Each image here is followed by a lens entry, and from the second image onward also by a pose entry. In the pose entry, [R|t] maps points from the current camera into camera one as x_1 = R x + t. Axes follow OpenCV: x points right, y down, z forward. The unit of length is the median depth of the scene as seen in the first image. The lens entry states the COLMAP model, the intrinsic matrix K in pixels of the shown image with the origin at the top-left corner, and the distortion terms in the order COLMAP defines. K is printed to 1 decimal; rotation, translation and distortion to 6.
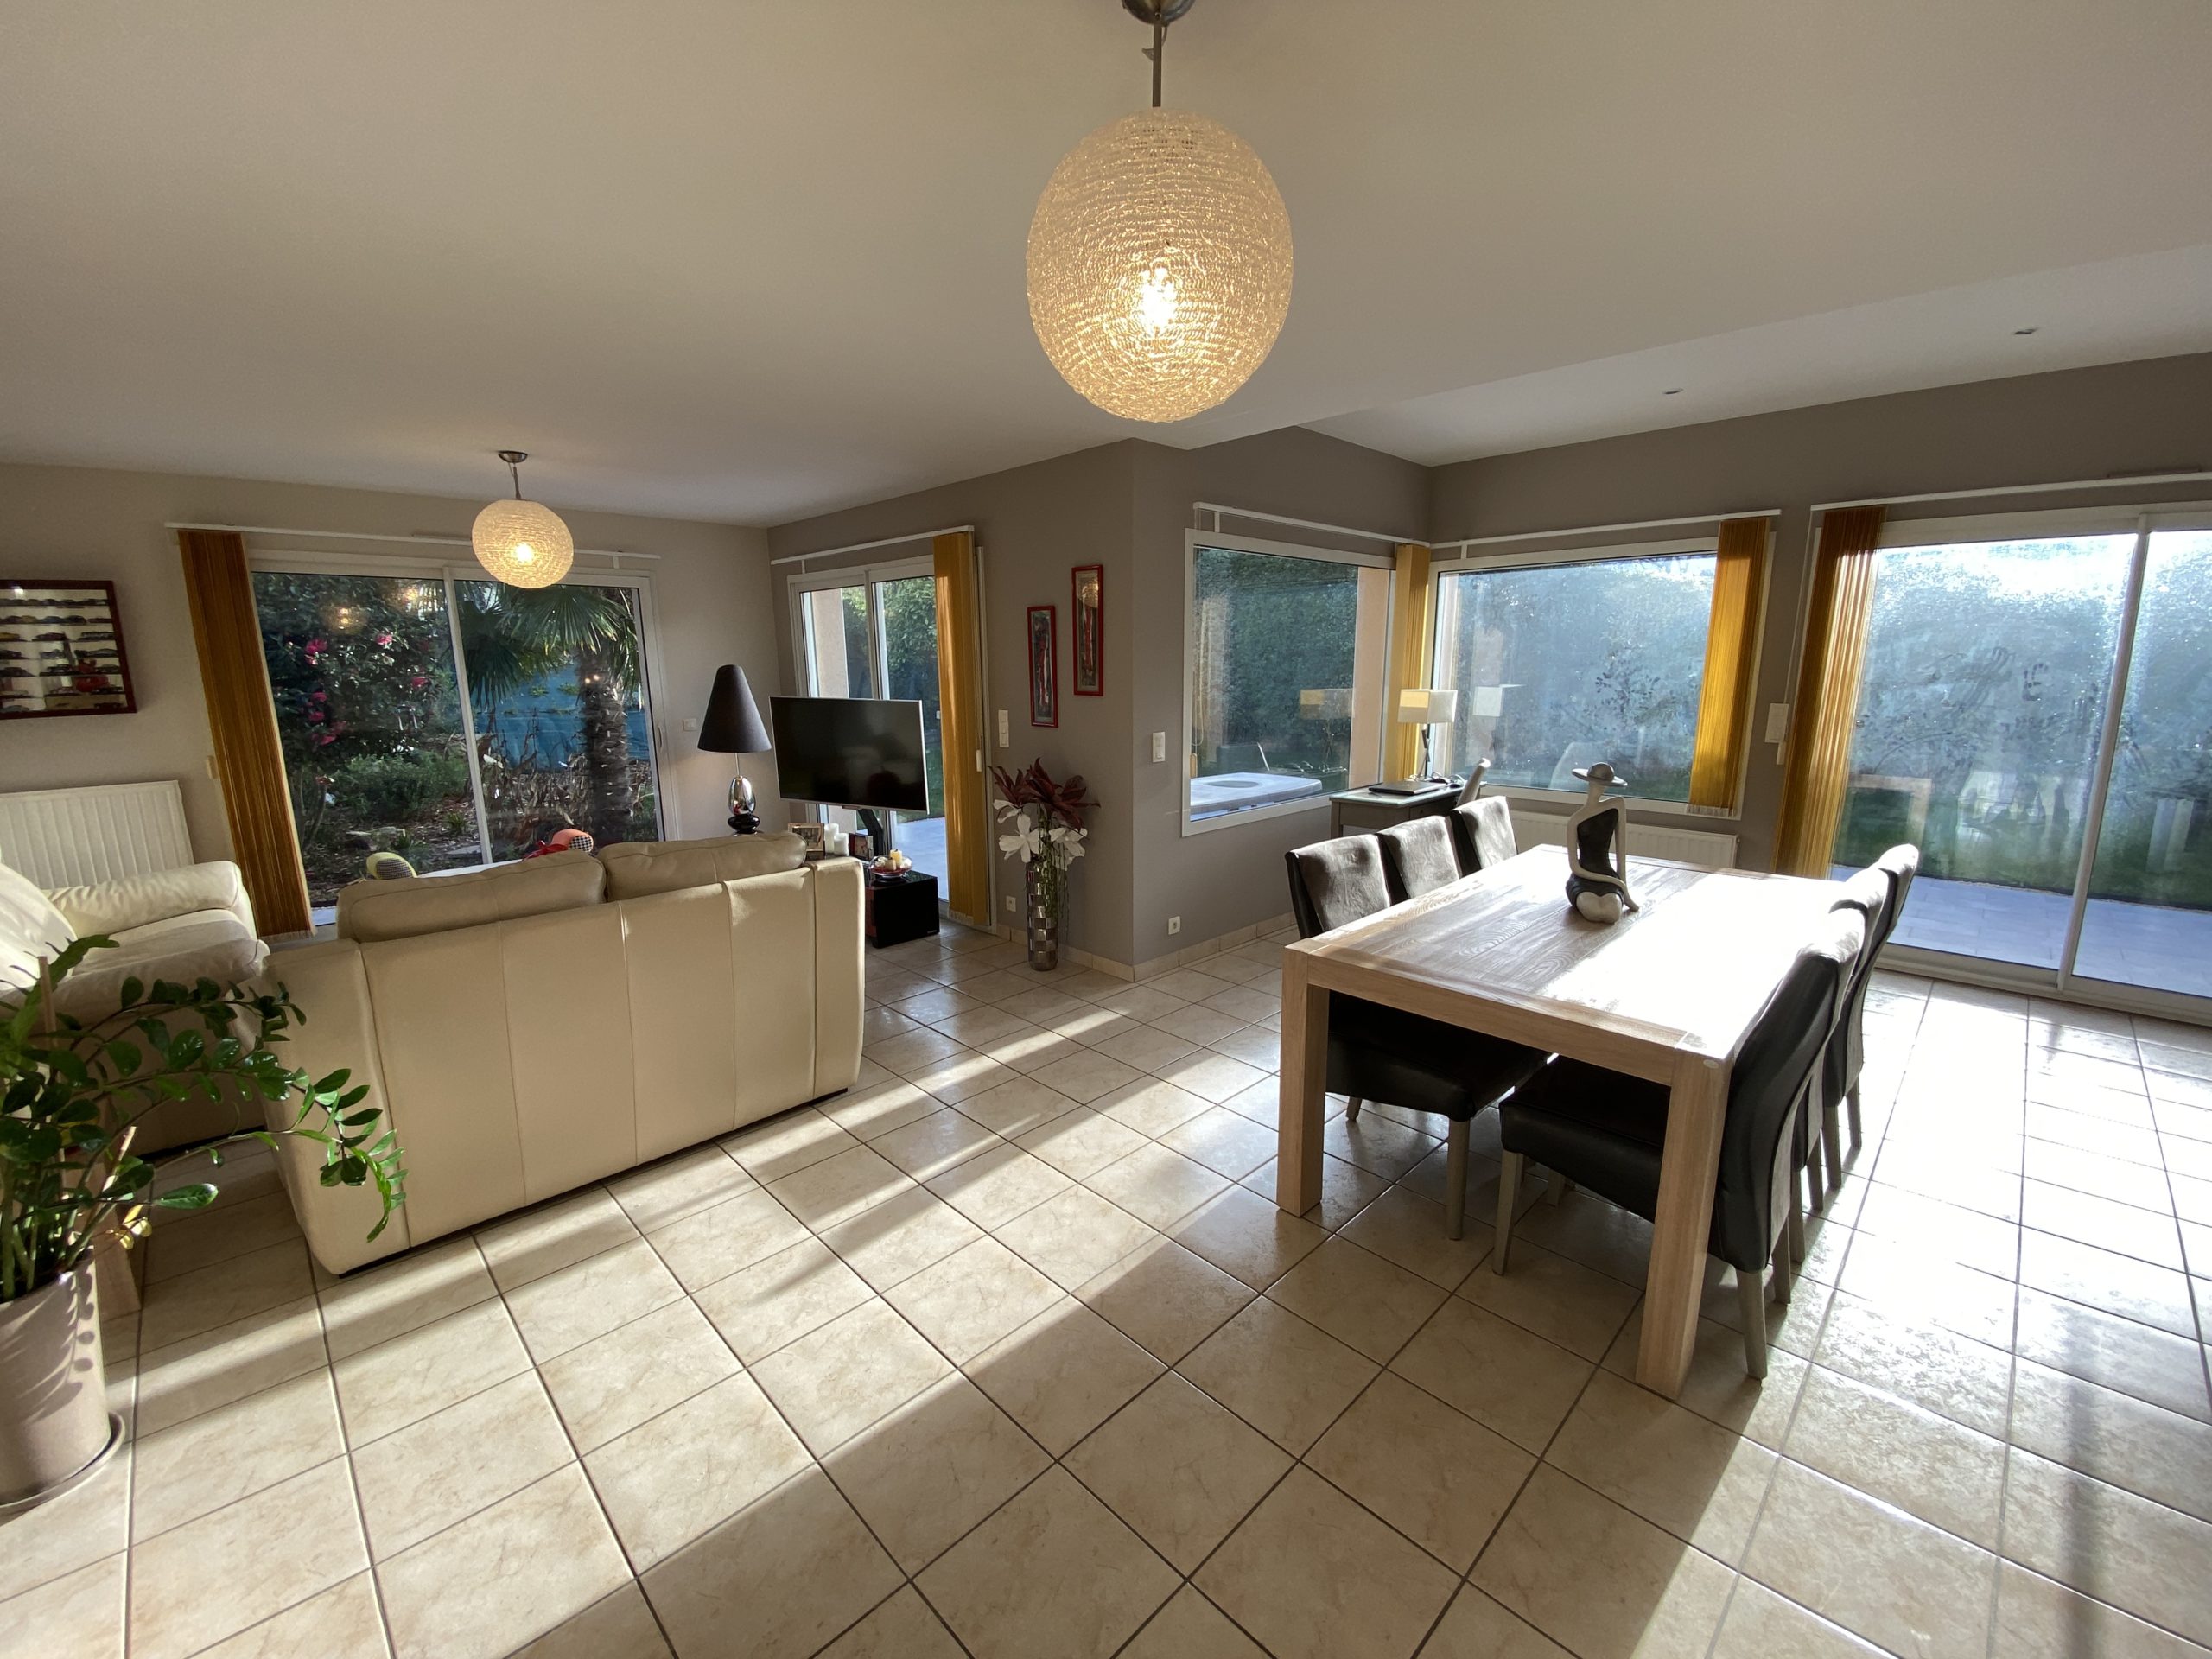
lens RADIAL K [[899.8, 0, 1111.6], [0, 899.8, 837.8], [0, 0, 1]] dist [0.002069, -0.000397]
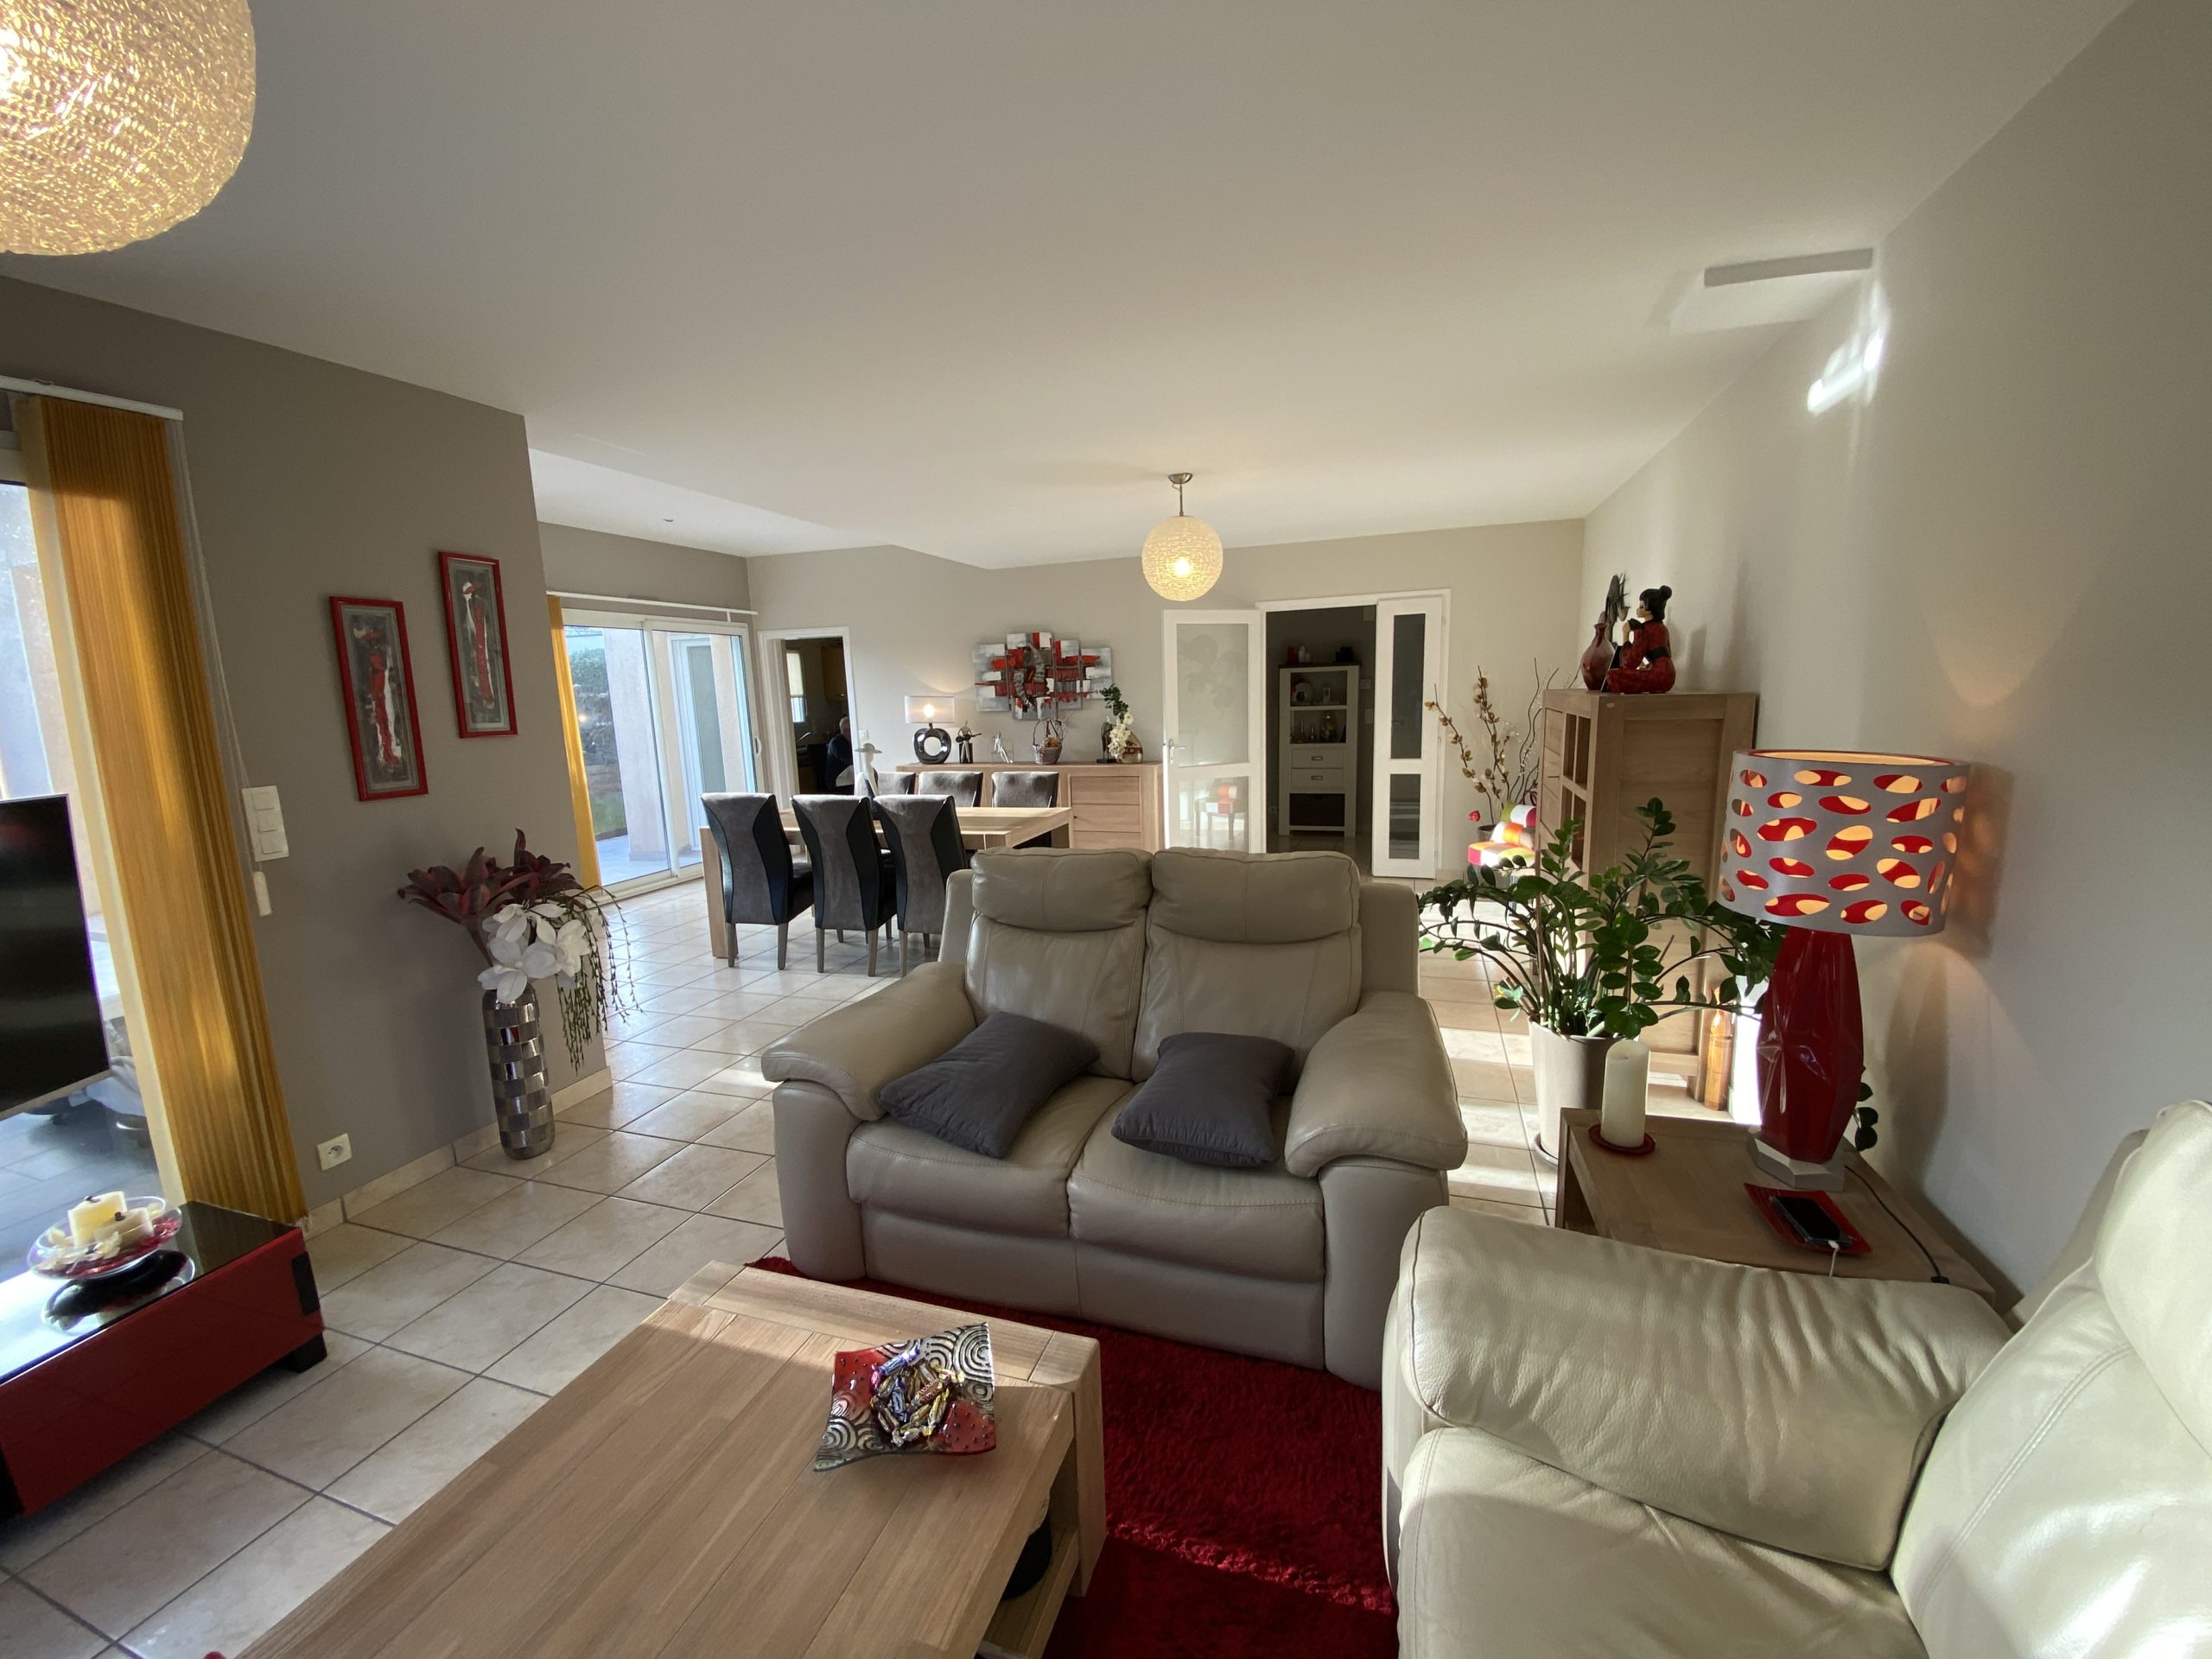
lens RADIAL K [[899.8, 0, 1093.0], [0, 899.8, 830.5], [0, 0, 1]] dist [0.002069, -0.000397]
pose [[-0.444363, -0.117655, 0.888087, -0.872718], [0.218675, 0.947105, 0.234890, -0.147224], [-0.868748, 0.298579, -0.395130, 0.870838]]
